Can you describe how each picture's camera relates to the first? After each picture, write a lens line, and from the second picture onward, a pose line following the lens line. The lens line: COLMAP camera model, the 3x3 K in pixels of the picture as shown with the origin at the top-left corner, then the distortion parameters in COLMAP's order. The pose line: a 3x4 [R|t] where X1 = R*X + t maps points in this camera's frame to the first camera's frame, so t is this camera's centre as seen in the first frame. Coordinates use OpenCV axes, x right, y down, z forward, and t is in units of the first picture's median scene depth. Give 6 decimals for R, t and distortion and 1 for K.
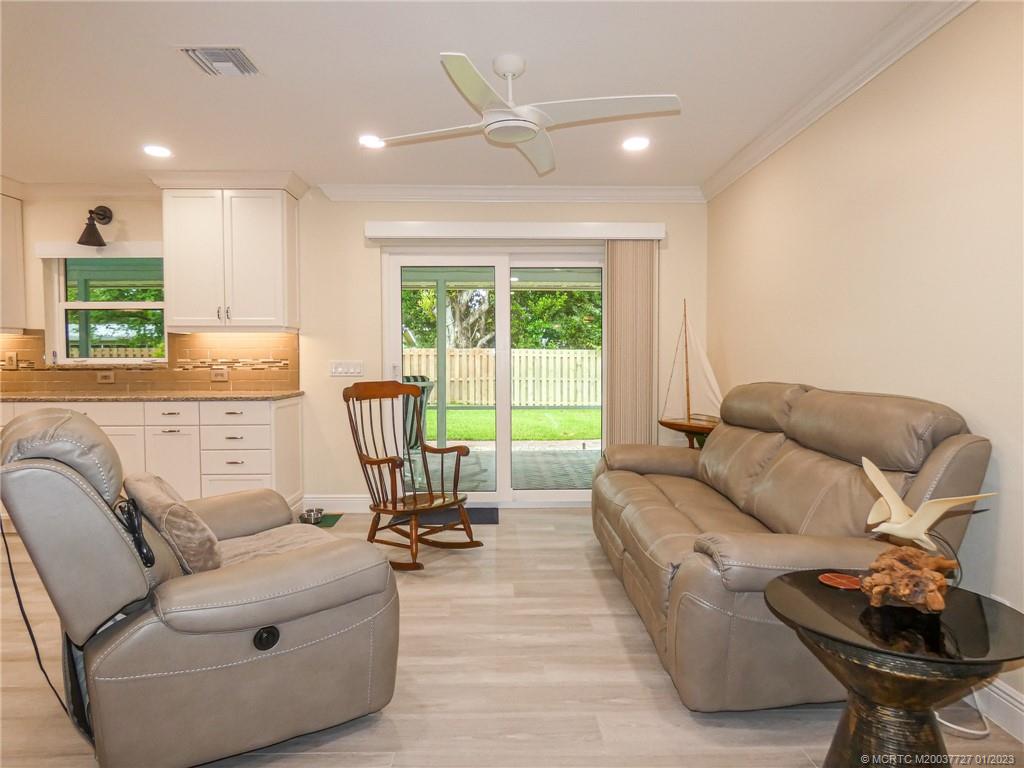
lens RADIAL K [[628.5, 0, 512.0], [0, 628.5, 384.0], [0, 0, 1]] dist [-0.041689, 0.054270]
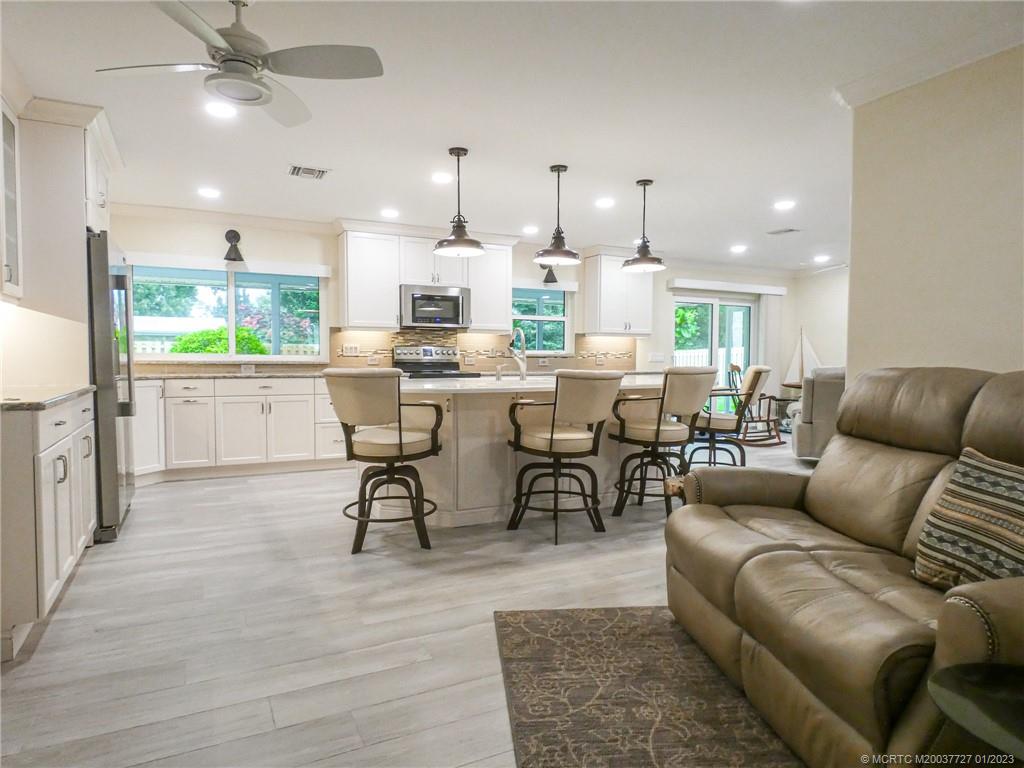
lens RADIAL K [[628.5, 0, 512.0], [0, 628.5, 384.0], [0, 0, 1]] dist [-0.041689, 0.054270]
pose [[0.901032, -0.009998, 0.433637, -1.428593], [0.016038, 0.999819, -0.010273, 0.061446], [-0.433455, 0.016211, 0.901029, -0.433933]]
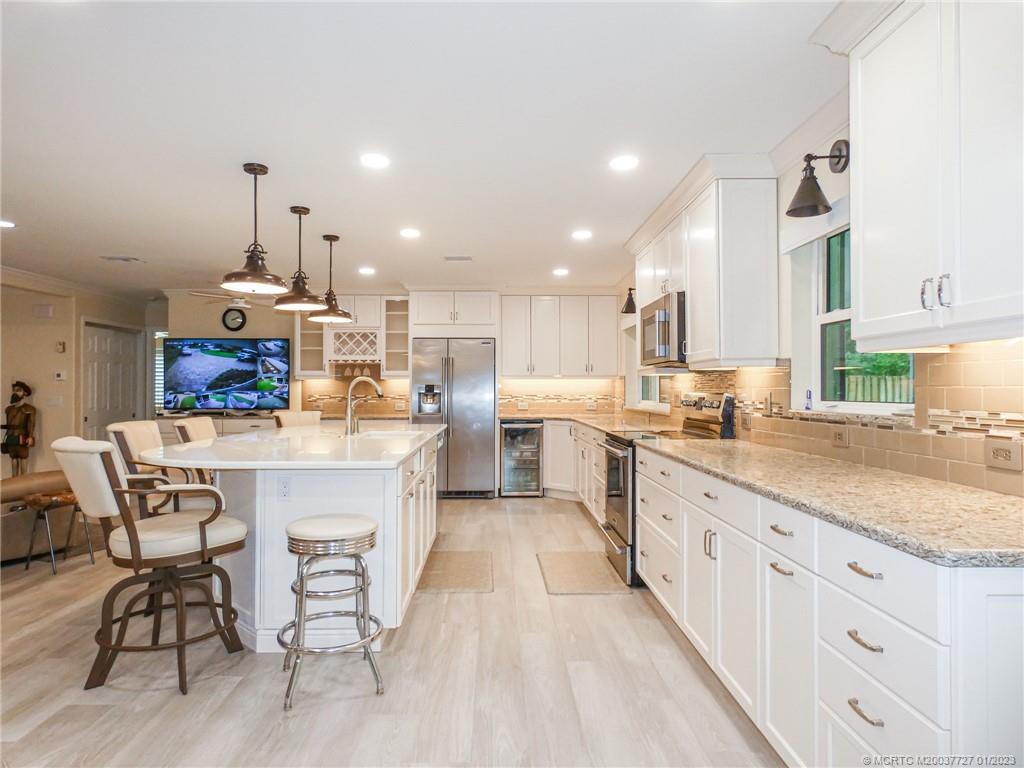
lens RADIAL K [[628.5, 0, 512.0], [0, 628.5, 384.0], [0, 0, 1]] dist [-0.041689, 0.054270]
pose [[0.004129, -0.005875, -0.999974, -0.078964], [-0.045664, 0.998938, -0.006058, -0.041390], [0.998948, 0.045688, 0.003856, 0.691421]]
